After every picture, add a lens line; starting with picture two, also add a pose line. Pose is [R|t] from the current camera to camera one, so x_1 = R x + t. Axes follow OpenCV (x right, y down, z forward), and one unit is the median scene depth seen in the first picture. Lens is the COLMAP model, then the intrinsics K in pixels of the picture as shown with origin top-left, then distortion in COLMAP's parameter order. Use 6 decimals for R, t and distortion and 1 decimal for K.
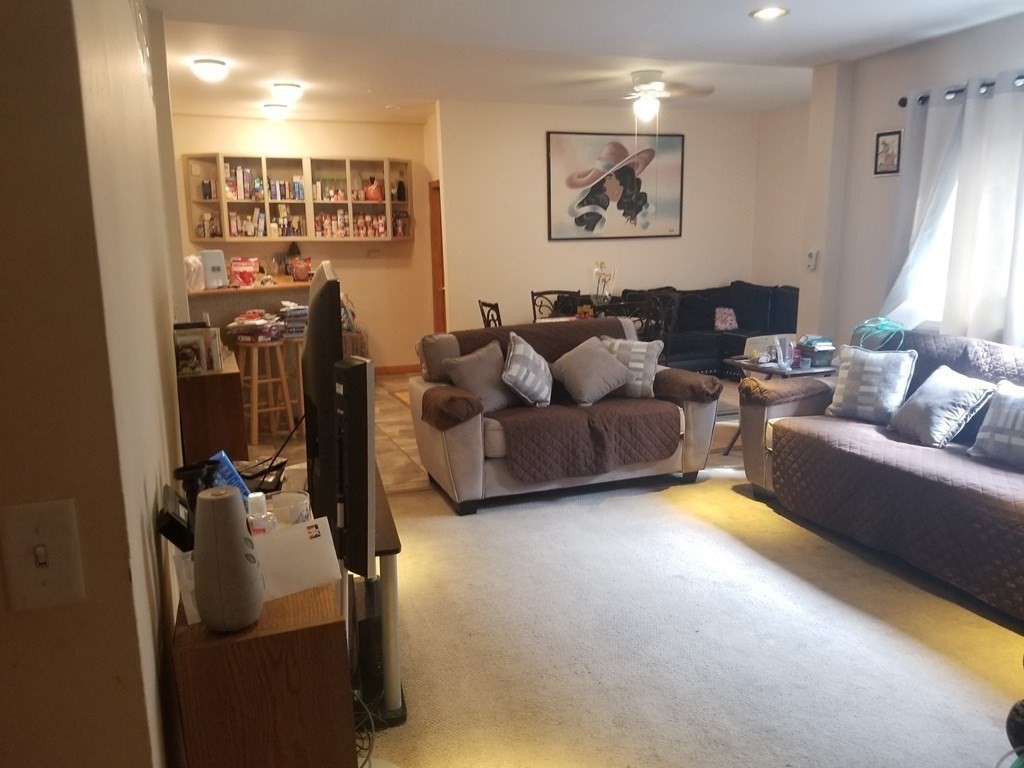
lens RADIAL K [[797.6, 0, 512.0], [0, 797.6, 384.0], [0, 0, 1]] dist [0.117490, -0.190235]
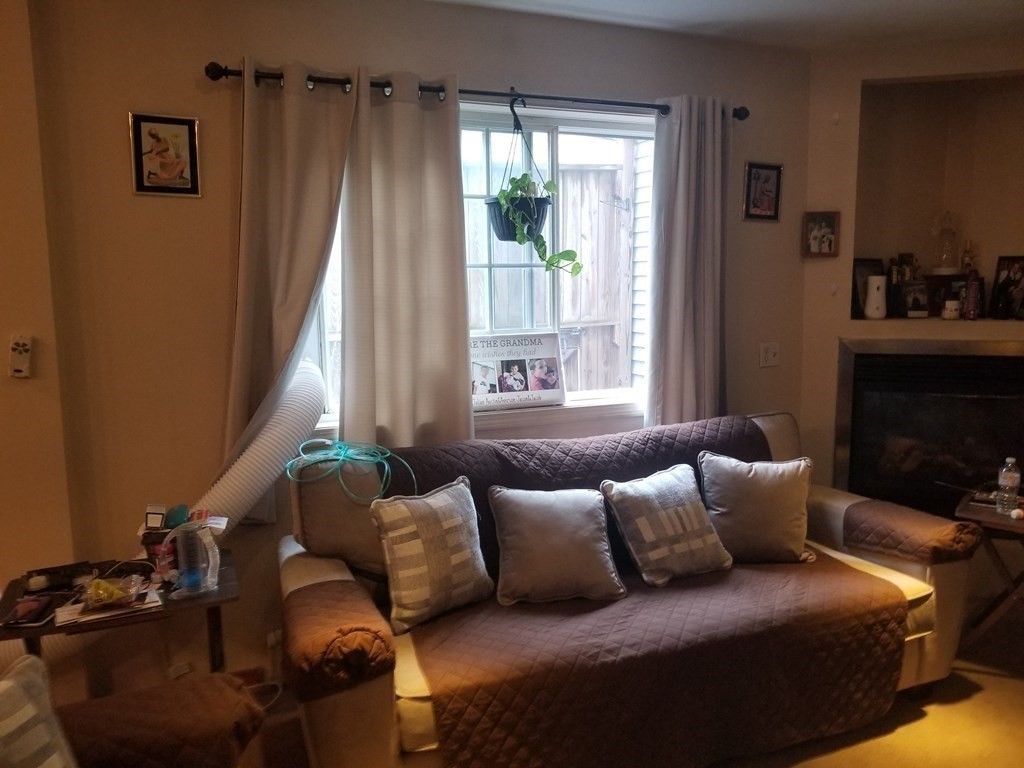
lens RADIAL K [[797.6, 0, 512.0], [0, 797.6, 384.0], [0, 0, 1]] dist [0.117490, -0.190235]
pose [[-0.049903, -0.133326, 0.989815, -0.068234], [0.183714, 0.972914, 0.140311, -0.097492], [-0.981712, 0.188845, -0.024057, 0.473373]]
